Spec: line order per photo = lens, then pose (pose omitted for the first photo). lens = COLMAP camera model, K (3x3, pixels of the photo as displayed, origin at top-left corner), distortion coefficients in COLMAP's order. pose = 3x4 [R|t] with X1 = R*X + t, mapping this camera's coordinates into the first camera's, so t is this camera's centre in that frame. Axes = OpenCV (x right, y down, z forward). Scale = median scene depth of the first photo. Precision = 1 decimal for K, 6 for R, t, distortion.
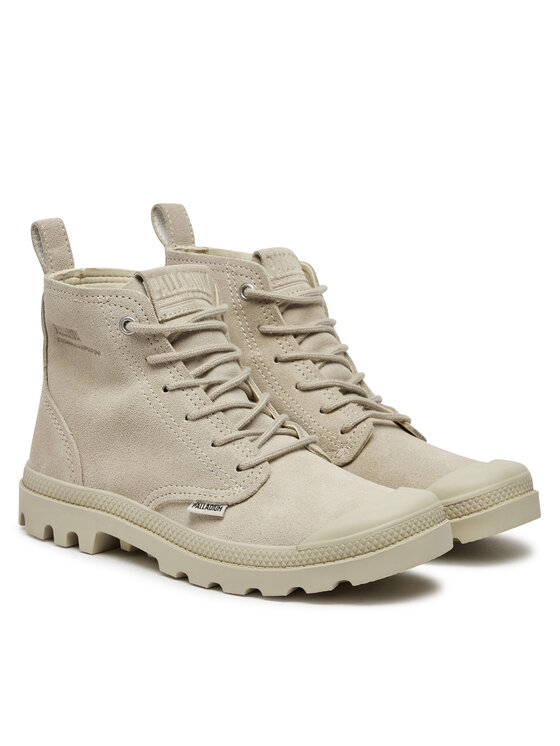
lens RADIAL K [[2188.1, 0, 280.0], [0, 2188.1, 373.0], [0, 0, 1]] dist [0.109870, 0.293622]
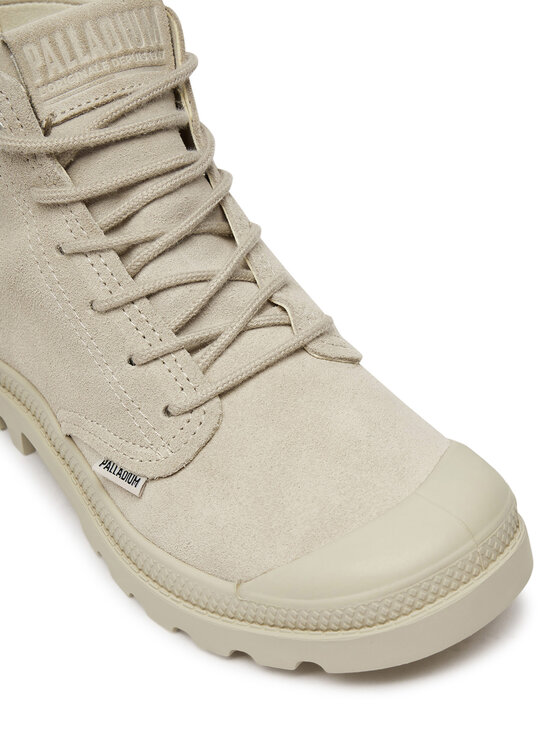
lens RADIAL K [[1122.9, 0, 280.0], [0, 1122.9, 373.0], [0, 0, 1]] dist [-0.014739, -0.099647]
pose [[0.945297, 0.063575, -0.319955, 0.099499], [0.092608, 0.888170, 0.450086, -0.092013], [0.312789, -0.455096, 0.833697, 0.748215]]
